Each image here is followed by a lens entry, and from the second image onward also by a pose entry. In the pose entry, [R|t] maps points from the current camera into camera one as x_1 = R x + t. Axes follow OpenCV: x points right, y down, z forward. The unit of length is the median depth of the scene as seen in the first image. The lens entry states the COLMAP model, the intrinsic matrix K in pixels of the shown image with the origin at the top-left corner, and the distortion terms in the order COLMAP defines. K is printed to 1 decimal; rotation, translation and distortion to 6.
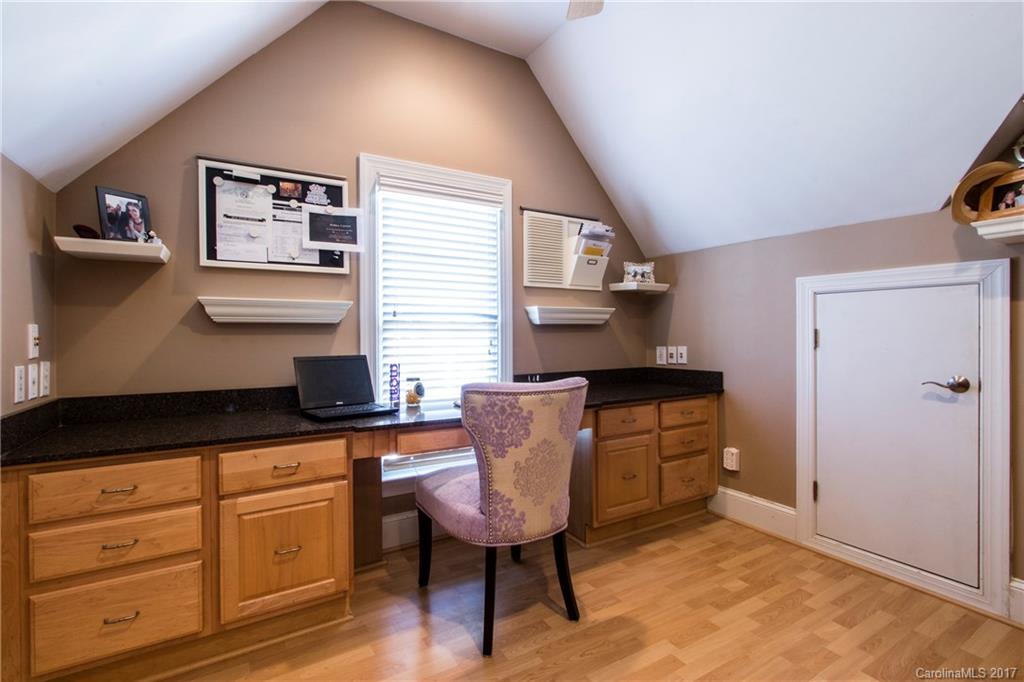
lens RADIAL K [[475.4, 0, 501.0], [0, 475.4, 336.7], [0, 0, 1]] dist [-0.000472, -0.000403]
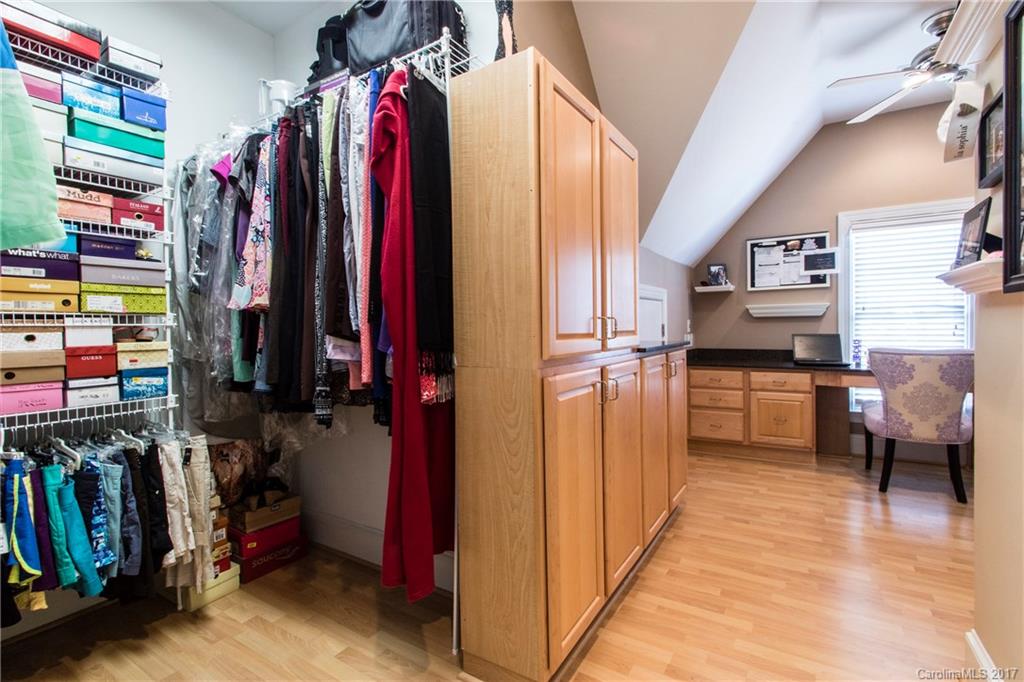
lens RADIAL K [[475.4, 0, 504.7], [0, 475.4, 331.5], [0, 0, 1]] dist [-0.000472, -0.000403]
pose [[0.449759, 0.006273, -0.893128, 0.775833], [0.008204, 0.999904, 0.011154, 0.001396], [0.893112, -0.012344, 0.449665, -0.929352]]
